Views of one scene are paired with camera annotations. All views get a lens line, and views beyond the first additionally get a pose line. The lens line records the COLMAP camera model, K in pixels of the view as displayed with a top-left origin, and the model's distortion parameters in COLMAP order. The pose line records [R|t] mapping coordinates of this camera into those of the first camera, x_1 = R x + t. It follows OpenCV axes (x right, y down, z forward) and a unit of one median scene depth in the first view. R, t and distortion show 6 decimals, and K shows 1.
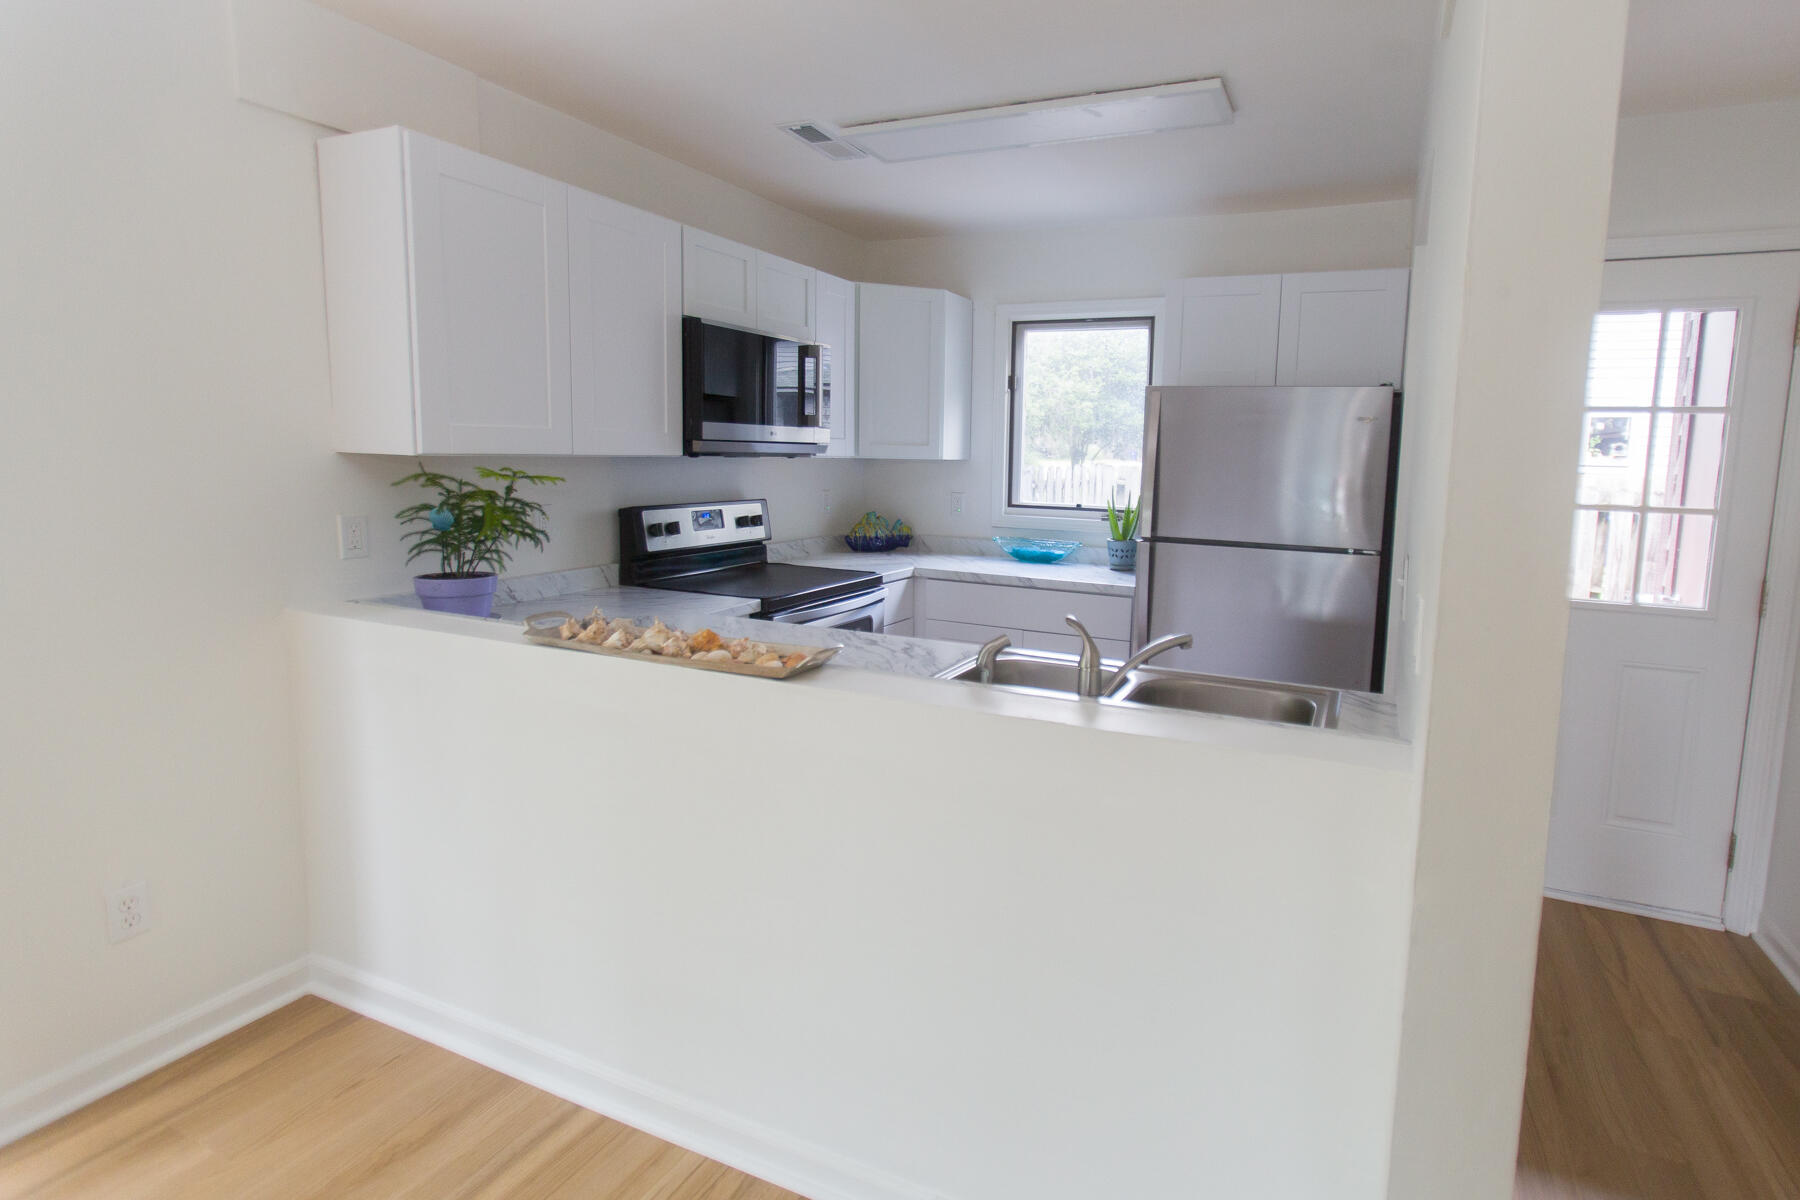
lens RADIAL K [[899.7, 0, 989.0], [0, 899.7, 555.5], [0, 0, 1]] dist [-0.023413, 0.019999]
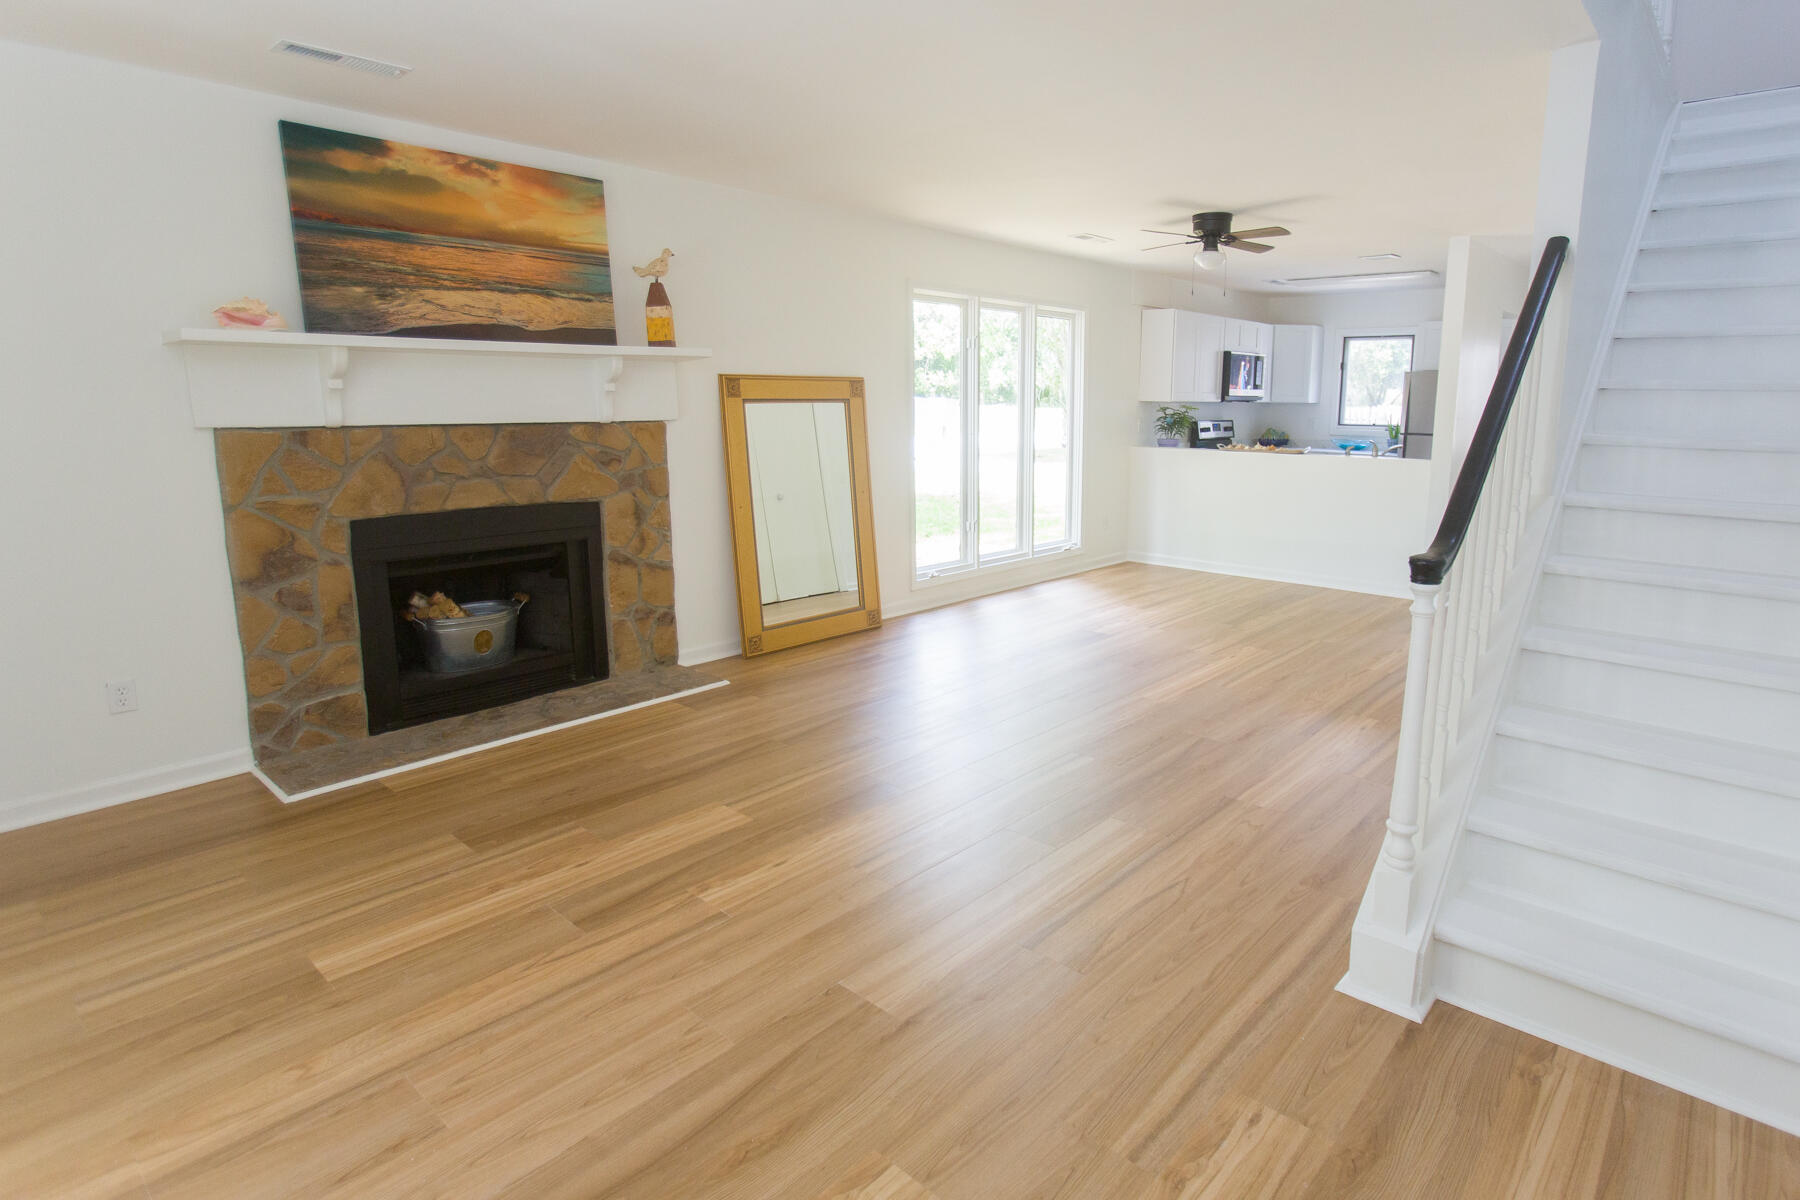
lens RADIAL K [[943.4, 0, 986.3], [0, 943.4, 557.8], [0, 0, 1]] dist [-0.040955, 0.035160]
pose [[0.957635, 0.032937, -0.286096, -0.154151], [-0.018325, 0.998394, 0.053601, 0.183841], [0.287403, -0.046088, 0.956700, -1.614496]]
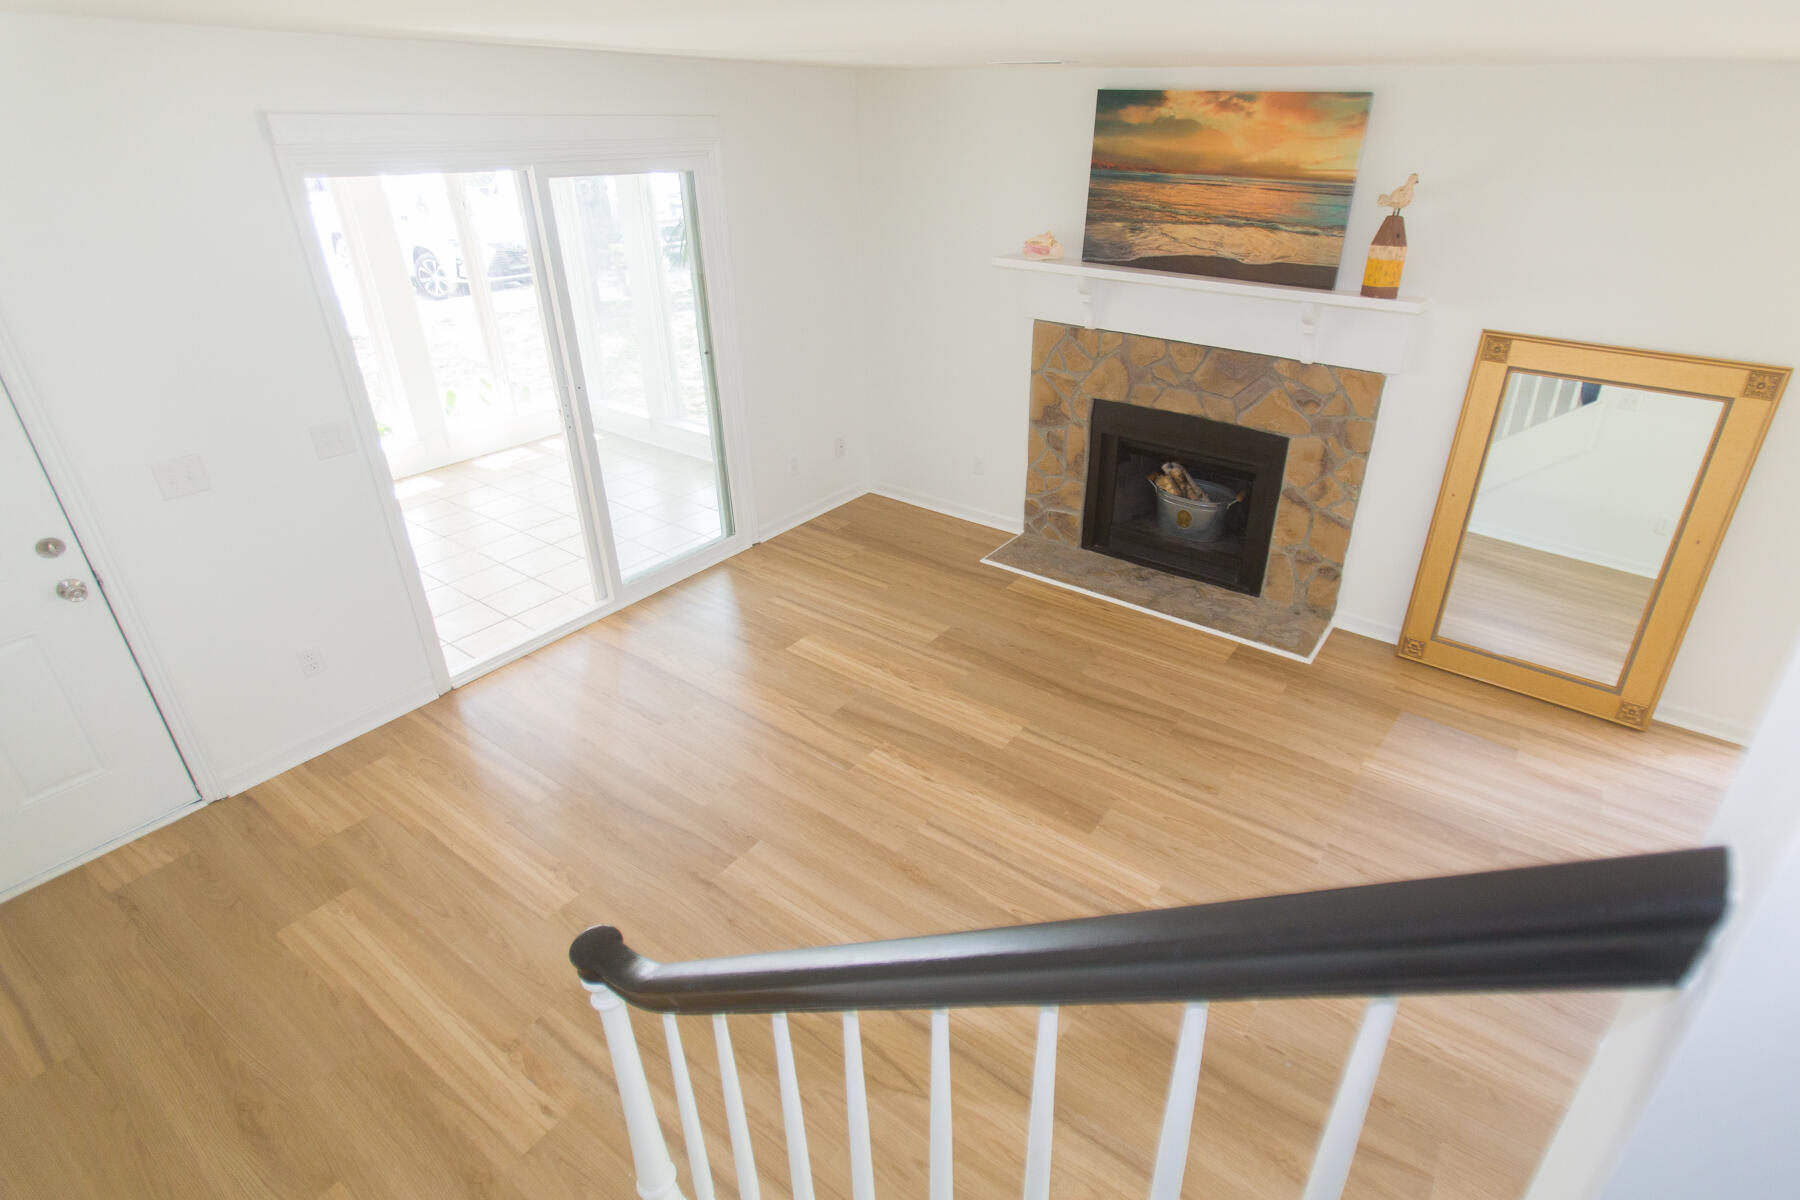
lens RADIAL K [[899.7, 0, 989.0], [0, 899.7, 555.5], [0, 0, 1]] dist [-0.023413, 0.019999]
pose [[-0.175253, 0.411509, -0.894397, 0.183614], [-0.137597, 0.889303, 0.436127, -0.129558], [0.974861, 0.199499, -0.099231, -0.834667]]
